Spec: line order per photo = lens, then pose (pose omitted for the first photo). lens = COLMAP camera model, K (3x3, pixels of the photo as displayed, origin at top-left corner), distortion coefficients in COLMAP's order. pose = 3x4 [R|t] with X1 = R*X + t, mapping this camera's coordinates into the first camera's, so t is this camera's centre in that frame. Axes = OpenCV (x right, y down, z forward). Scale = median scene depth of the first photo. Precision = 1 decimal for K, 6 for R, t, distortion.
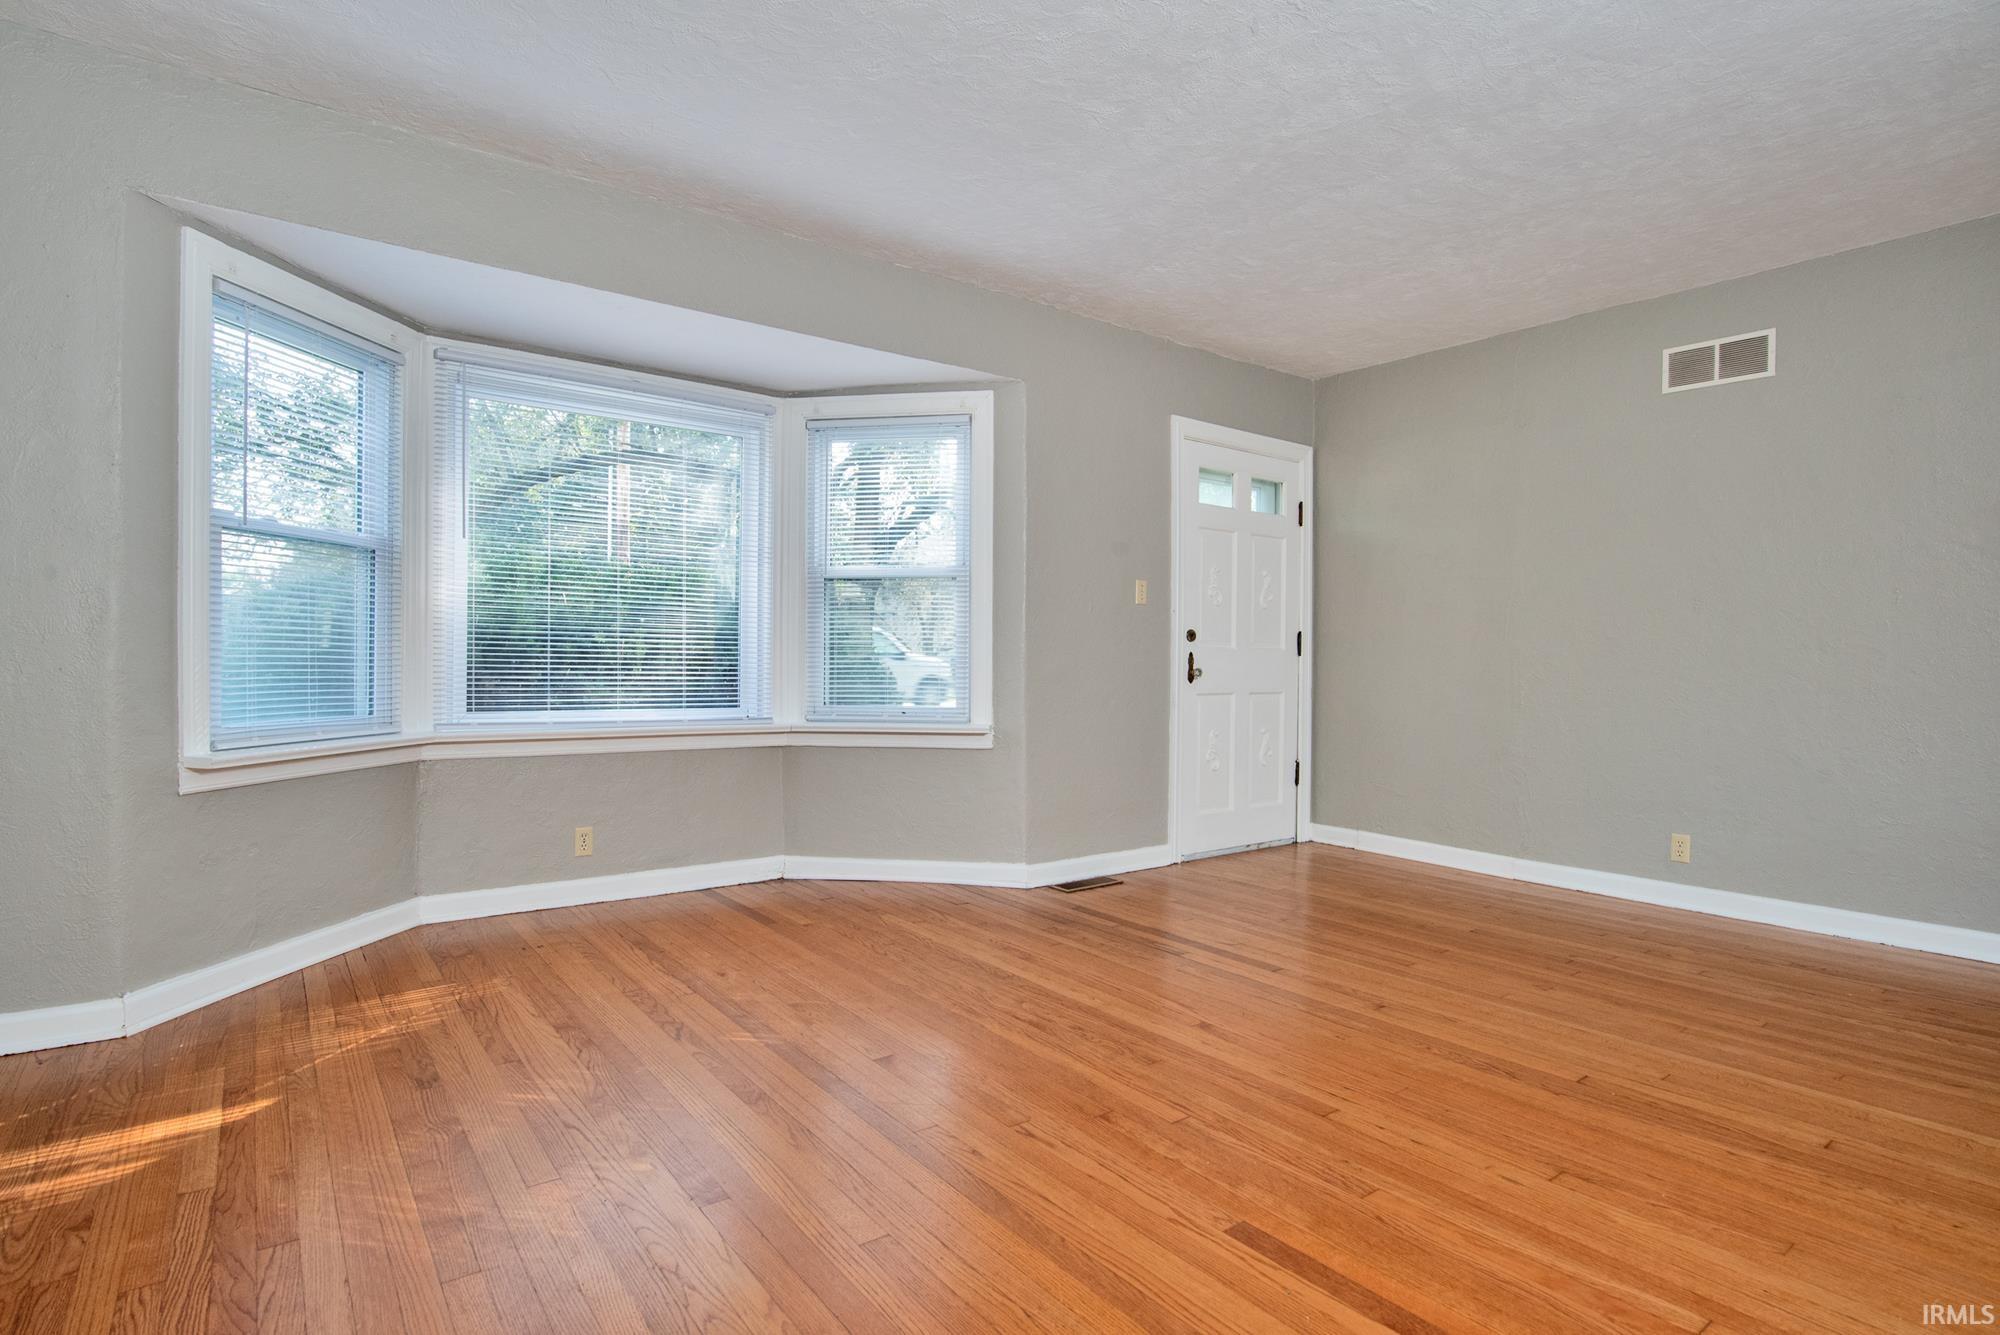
lens RADIAL K [[987.9, 0, 989.1], [0, 987.9, 665.9], [0, 0, 1]] dist [-0.017468, -0.000316]
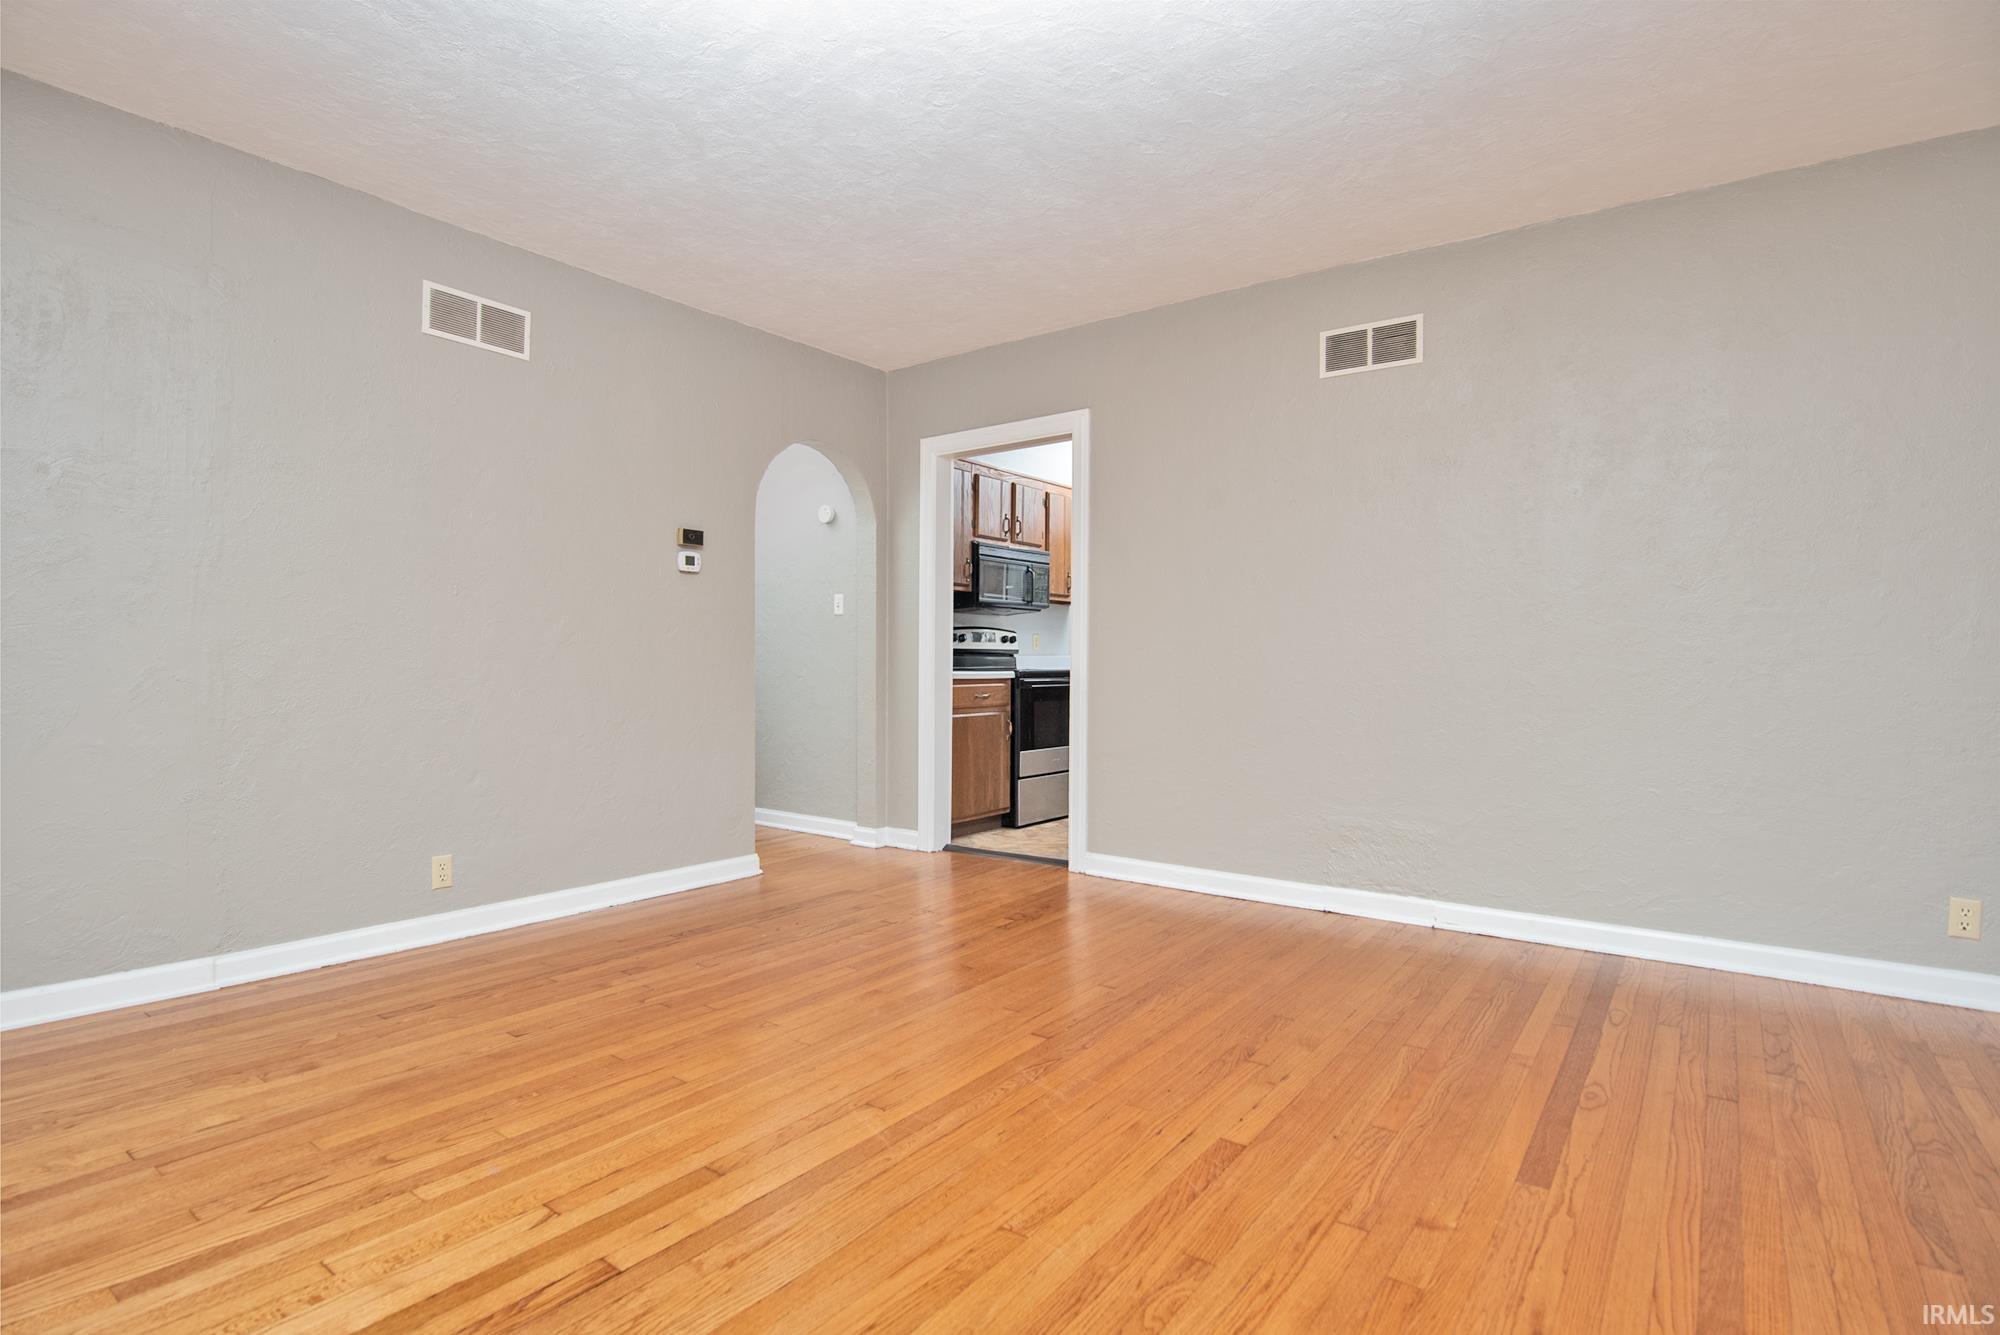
lens RADIAL K [[987.9, 0, 989.1], [0, 987.9, 665.9], [0, 0, 1]] dist [-0.017468, -0.000316]
pose [[-0.286383, -0.013569, 0.958019, -0.323418], [-0.006794, 0.999903, 0.012132, -0.009496], [-0.958091, -0.003035, -0.286447, 0.997249]]
